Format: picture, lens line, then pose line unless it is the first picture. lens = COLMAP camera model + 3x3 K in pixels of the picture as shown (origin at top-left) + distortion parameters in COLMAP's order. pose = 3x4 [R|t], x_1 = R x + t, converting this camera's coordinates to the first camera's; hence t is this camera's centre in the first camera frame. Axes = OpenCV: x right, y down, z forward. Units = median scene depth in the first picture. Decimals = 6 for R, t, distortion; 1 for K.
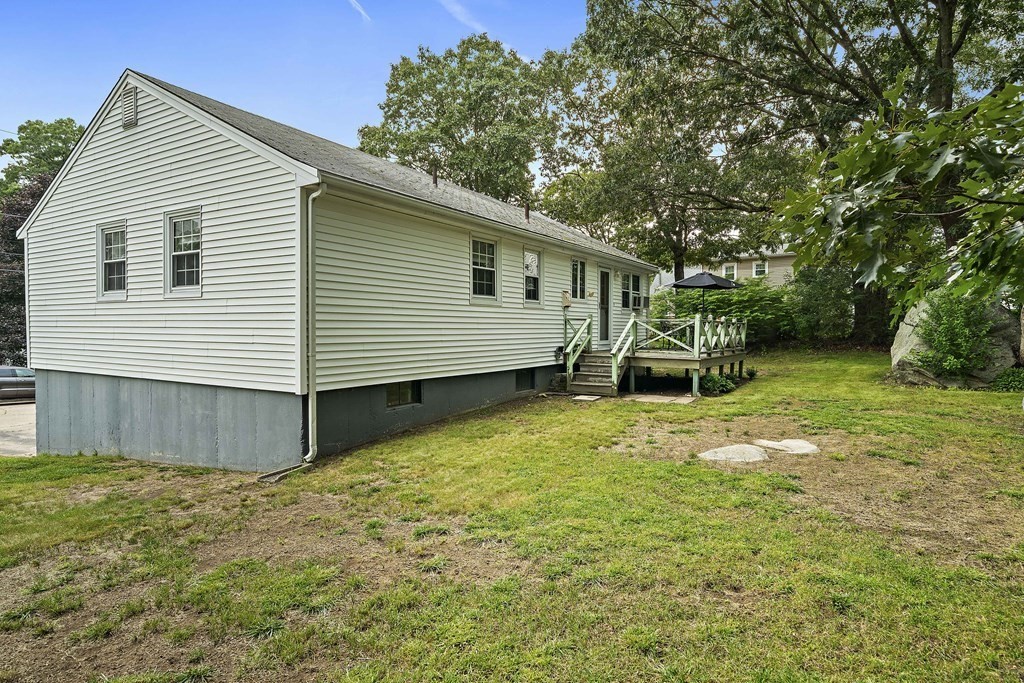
lens RADIAL K [[588.4, 0, 509.3], [0, 588.4, 336.2], [0, 0, 1]] dist [0.003715, -0.002102]
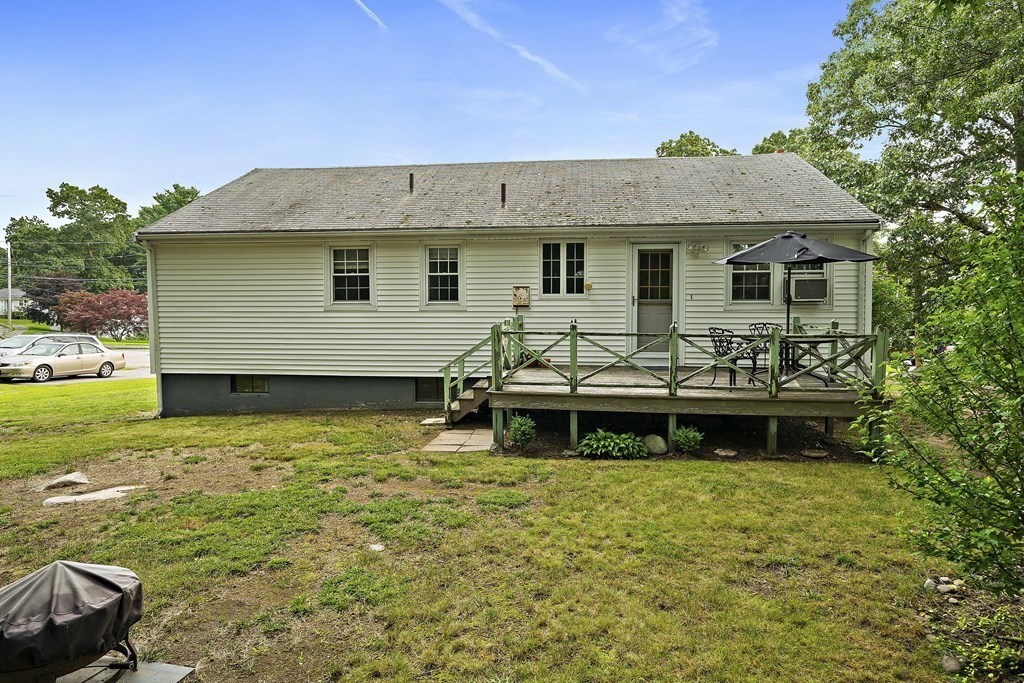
lens RADIAL K [[588.4, 0, 511.3], [0, 588.4, 344.8], [0, 0, 1]] dist [0.003715, -0.002102]
pose [[0.422918, 0.024681, -0.905832, 0.930295], [-0.014989, 0.999683, 0.020240, -0.016279], [0.906044, 0.005018, 0.423154, 0.754538]]
